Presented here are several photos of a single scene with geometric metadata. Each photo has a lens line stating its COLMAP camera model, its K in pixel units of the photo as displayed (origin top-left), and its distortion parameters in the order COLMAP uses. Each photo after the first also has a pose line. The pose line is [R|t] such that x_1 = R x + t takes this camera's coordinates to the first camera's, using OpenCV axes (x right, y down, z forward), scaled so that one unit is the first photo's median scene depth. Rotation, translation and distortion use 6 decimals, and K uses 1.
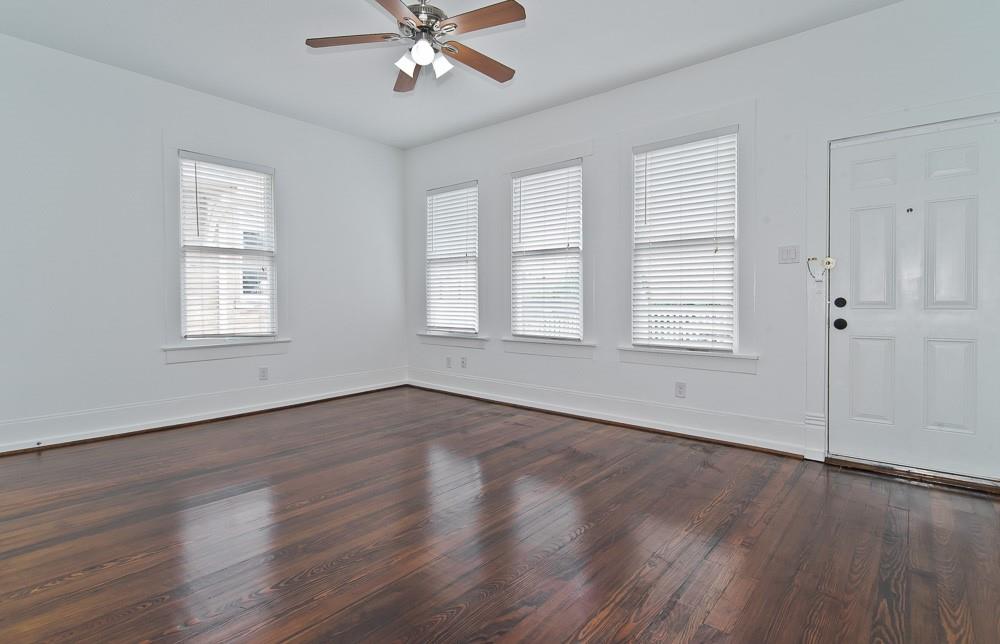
lens RADIAL K [[494.4, 0, 507.0], [0, 494.4, 316.0], [0, 0, 1]] dist [-0.002600, 0.002172]
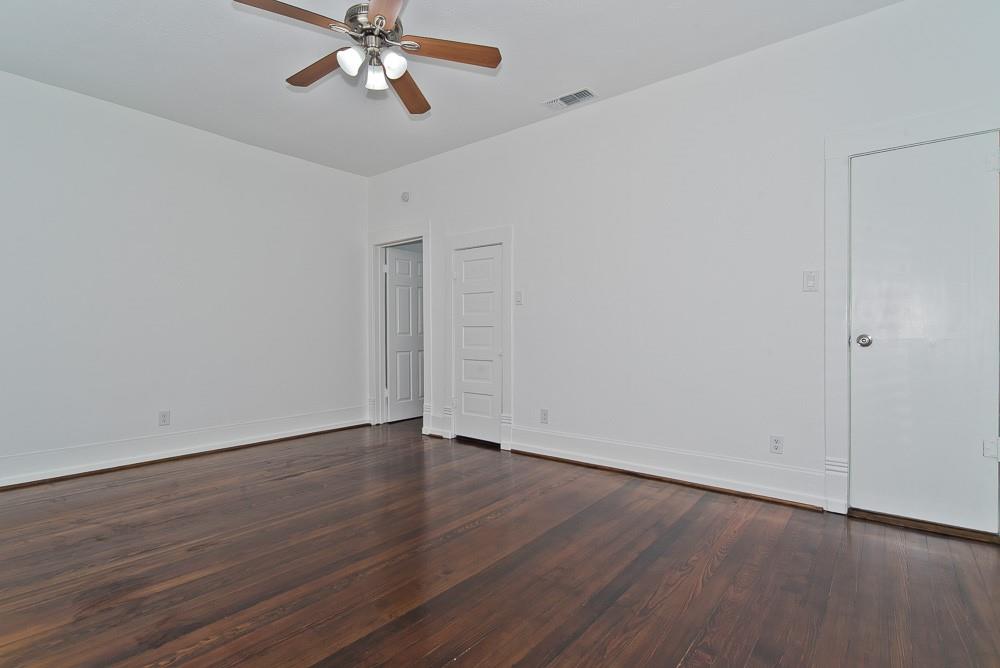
lens RADIAL K [[496.5, 0, 500.3], [0, 496.5, 339.9], [0, 0, 1]] dist [0.004339, 0.003180]
pose [[-0.999946, 0.001582, -0.010227, -0.268144], [0.001201, 0.999311, 0.037107, -0.038875], [0.010279, 0.037093, -0.999259, 1.319740]]
